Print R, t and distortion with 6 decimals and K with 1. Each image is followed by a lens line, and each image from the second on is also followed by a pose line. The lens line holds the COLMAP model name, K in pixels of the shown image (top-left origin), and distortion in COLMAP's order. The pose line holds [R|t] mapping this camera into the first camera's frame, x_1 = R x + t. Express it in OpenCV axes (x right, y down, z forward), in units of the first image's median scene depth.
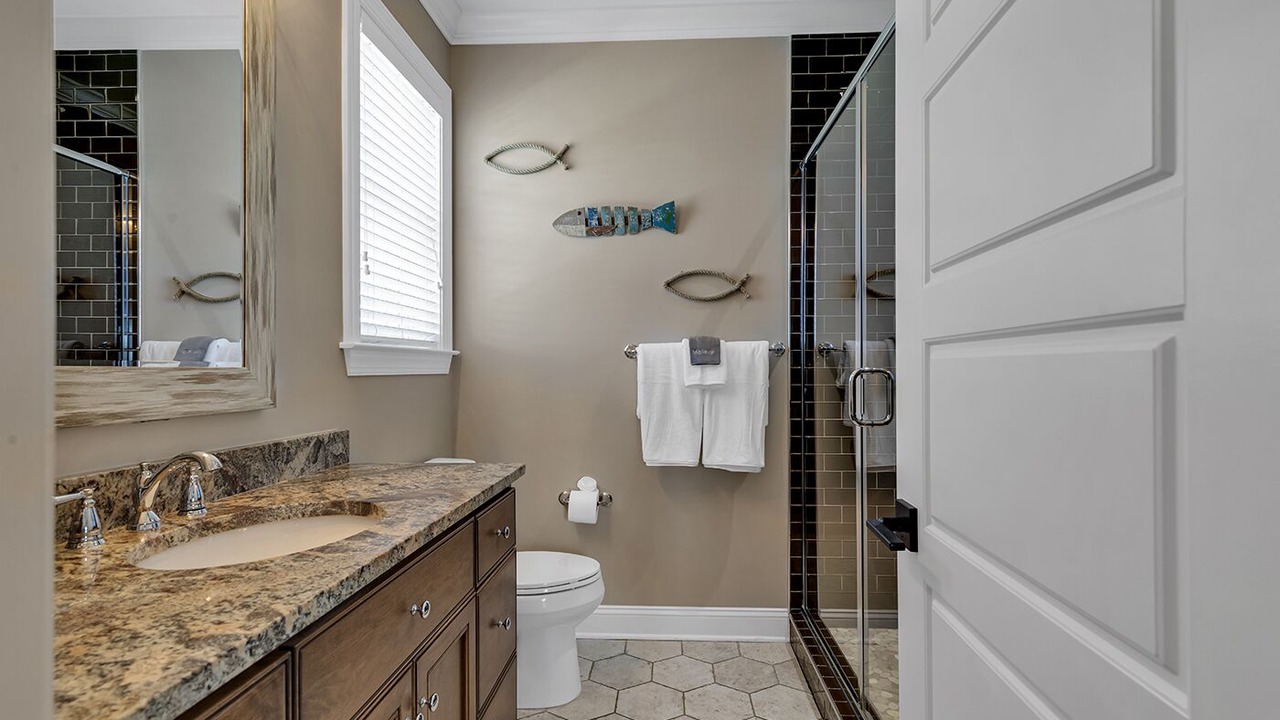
lens RADIAL K [[574.9, 0, 648.2], [0, 574.9, 362.3], [0, 0, 1]] dist [0.006479, -0.000287]
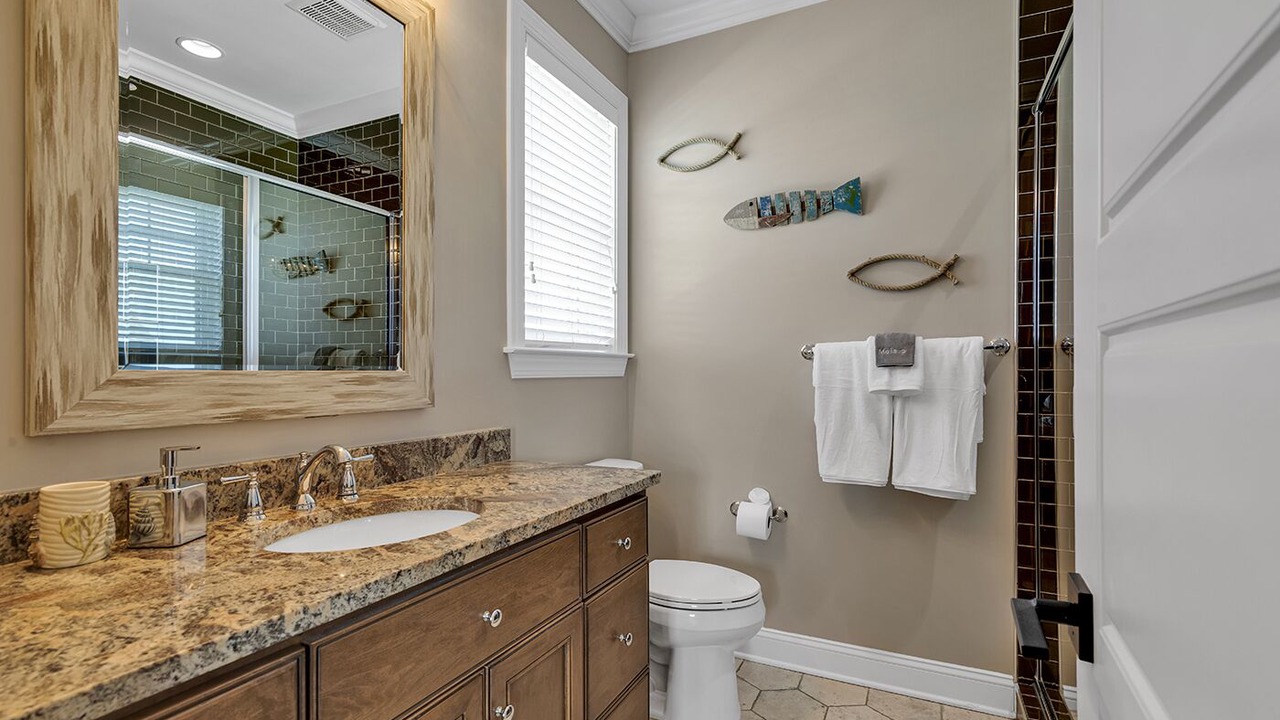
lens RADIAL K [[575.3, 0, 645.6], [0, 575.3, 366.0], [0, 0, 1]] dist [0.005304, -0.000019]
pose [[0.919615, -0.004130, -0.392800, 0.119507], [0.005364, 0.999984, 0.002044, -0.000257], [0.392785, -0.003986, 0.919622, 0.102308]]
